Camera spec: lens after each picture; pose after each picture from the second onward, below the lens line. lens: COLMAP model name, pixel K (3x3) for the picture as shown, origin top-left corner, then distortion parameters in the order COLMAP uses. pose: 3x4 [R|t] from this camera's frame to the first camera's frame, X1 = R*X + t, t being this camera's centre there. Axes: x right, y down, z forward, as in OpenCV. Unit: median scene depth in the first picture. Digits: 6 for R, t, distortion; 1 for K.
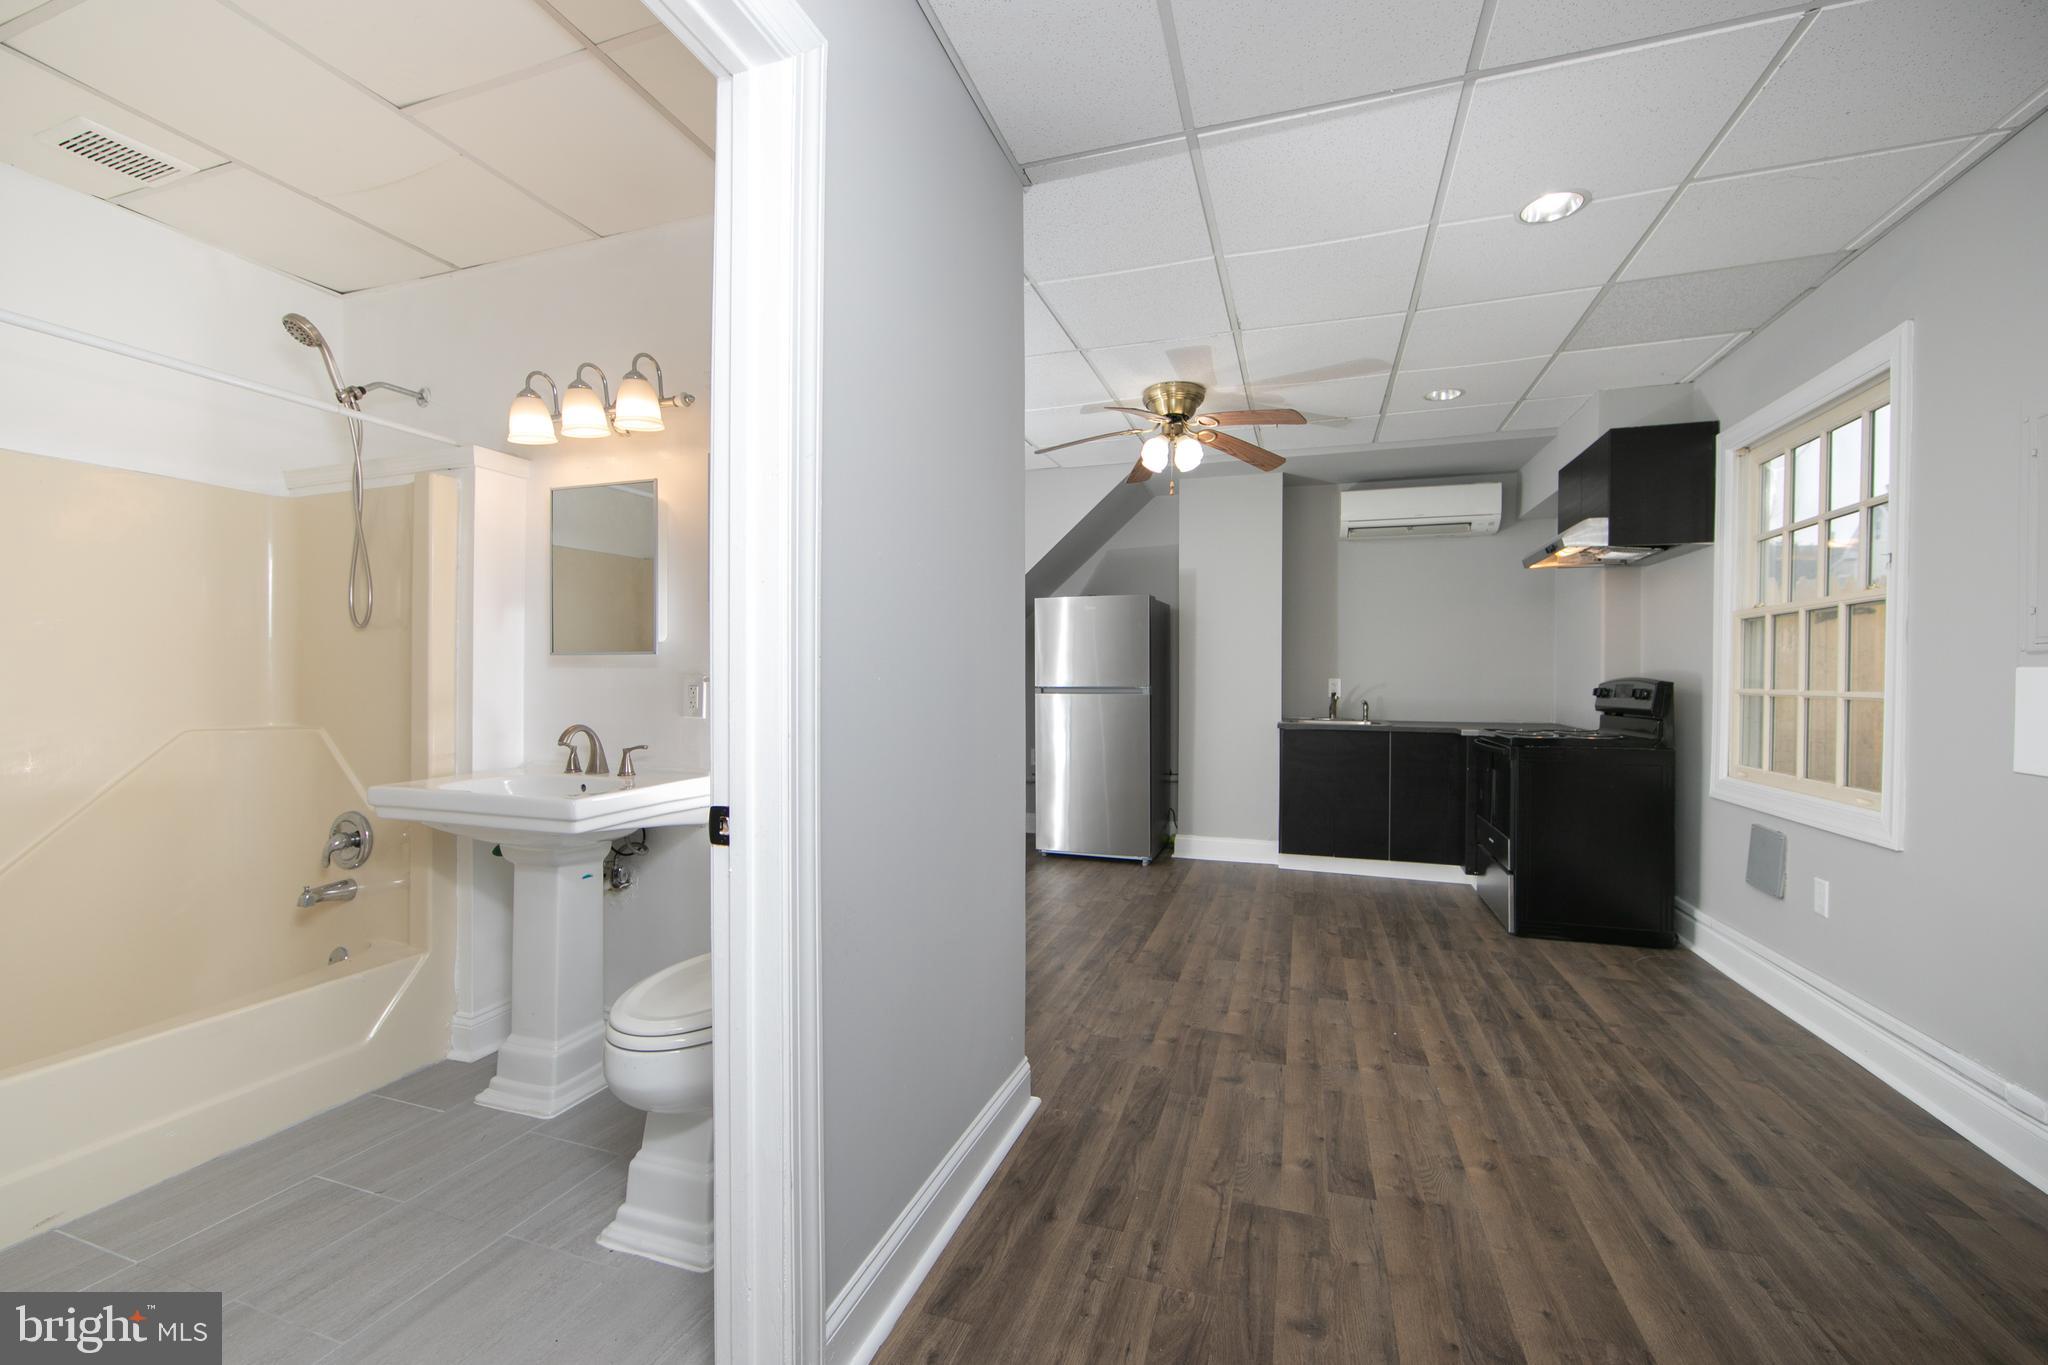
lens RADIAL K [[806.6, 0, 932.2], [0, 806.6, 676.3], [0, 0, 1]] dist [-0.013610, 0.002701]
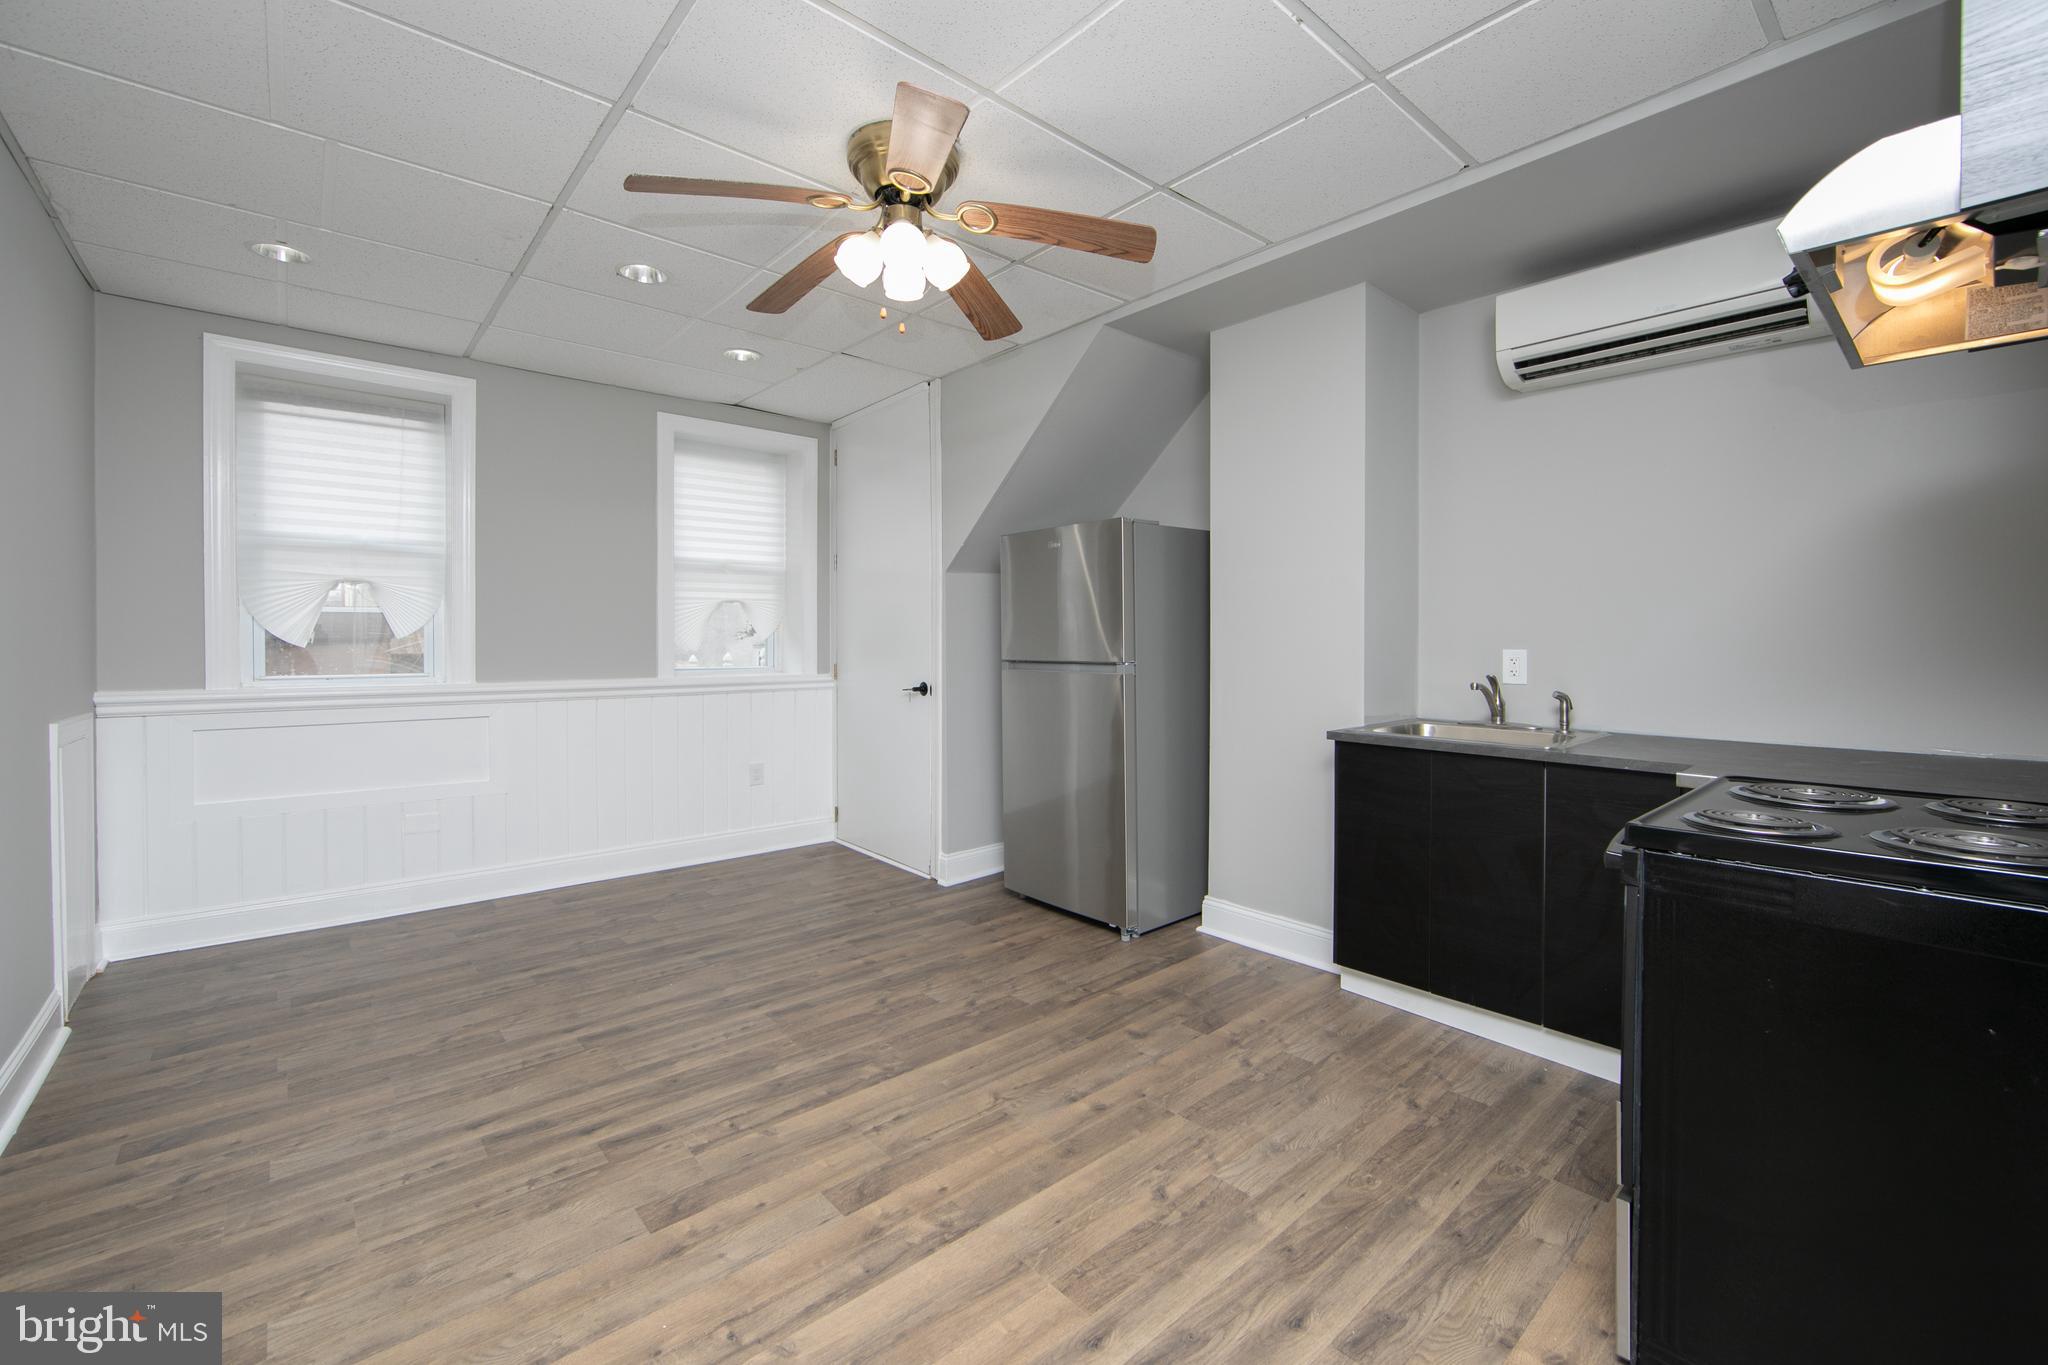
lens RADIAL K [[806.6, 0, 998.9], [0, 806.6, 643.0], [0, 0, 1]] dist [-0.013610, 0.002701]
pose [[0.896481, 0.004683, -0.443057, 0.688912], [-0.000705, 0.999958, 0.009143, 0.004491], [0.443081, -0.007884, 0.896447, 0.620895]]
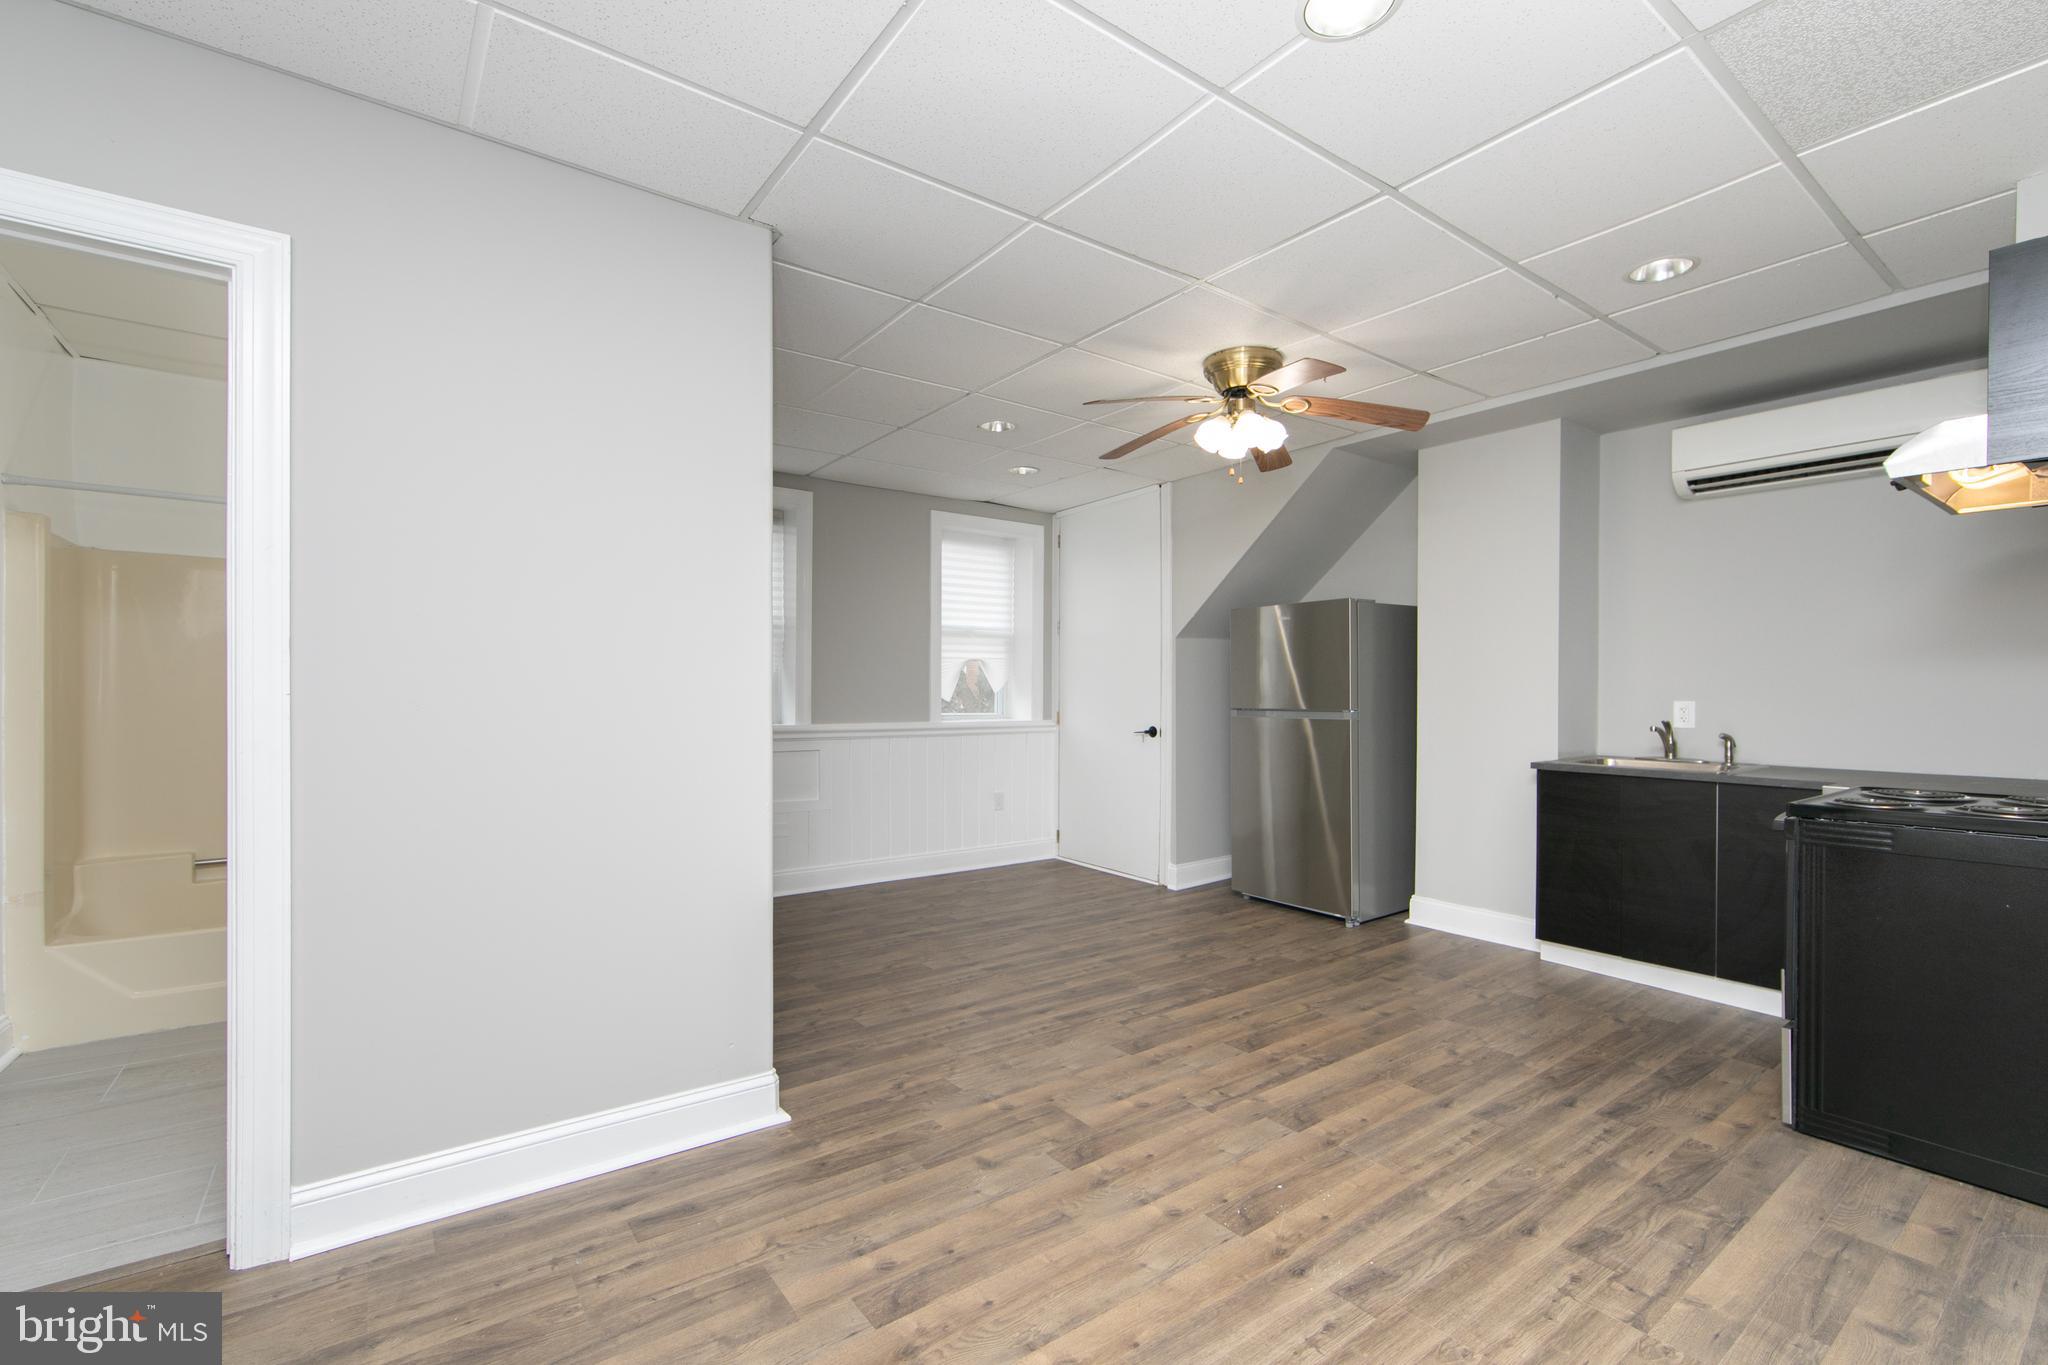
lens RADIAL K [[821.0, 0, 975.5], [0, 821.0, 691.5], [0, 0, 1]] dist [-0.002032, -0.000127]
pose [[0.843606, 0.004123, -0.536946, 0.592845], [-0.001480, 0.999985, 0.005354, 0.002291], [0.536960, -0.003722, 0.843599, 0.194355]]
